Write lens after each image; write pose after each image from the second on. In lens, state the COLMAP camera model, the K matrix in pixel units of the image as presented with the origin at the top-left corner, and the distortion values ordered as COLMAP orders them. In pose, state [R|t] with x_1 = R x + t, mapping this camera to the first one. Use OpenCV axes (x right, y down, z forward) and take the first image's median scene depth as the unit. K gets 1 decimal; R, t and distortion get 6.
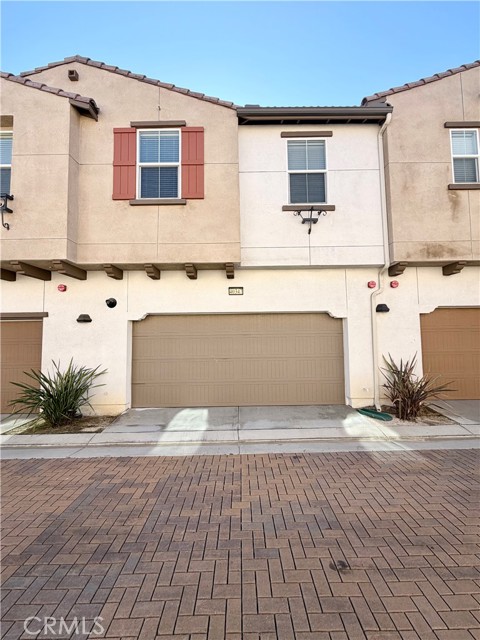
lens RADIAL K [[255.7, 0, 240.0], [0, 255.7, 320.0], [0, 0, 1]] dist [0.000625, -0.000233]
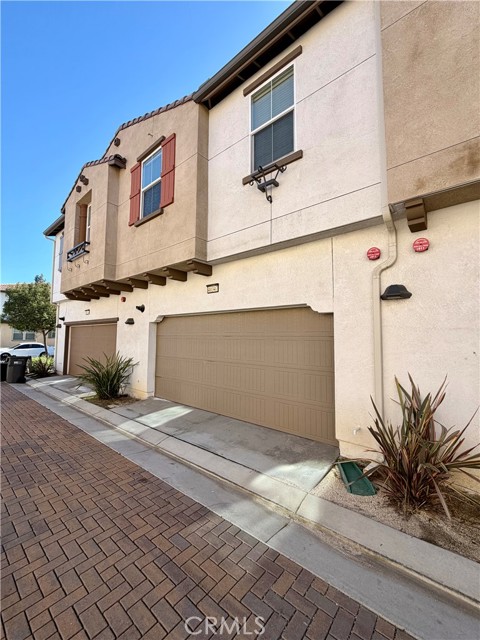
lens RADIAL K [[255.7, 0, 240.0], [0, 255.7, 320.0], [0, 0, 1]] dist [0.000625, -0.000233]
pose [[0.767271, -0.022926, -0.640913, 0.695076], [0.018321, 0.999737, -0.013828, 0.016224], [0.641061, -0.001132, 0.767489, 0.377934]]
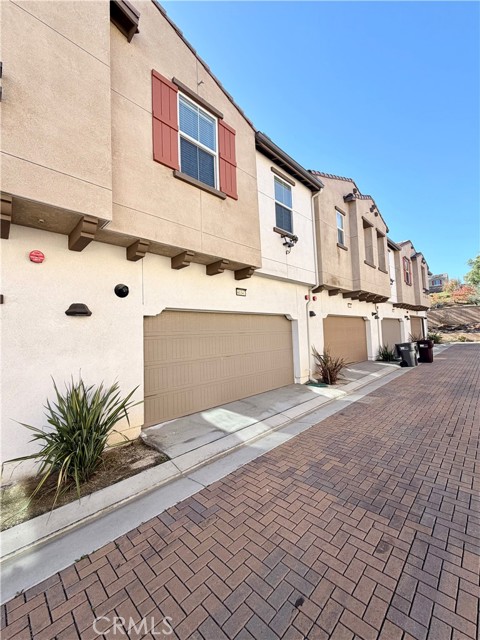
lens RADIAL K [[255.7, 0, 240.0], [0, 255.7, 320.0], [0, 0, 1]] dist [0.000625, -0.000233]
pose [[0.704921, 0.025625, 0.708823, -0.832997], [-0.013330, 0.999649, -0.022882, 0.031000], [-0.709161, 0.006682, 0.705015, 0.262902]]
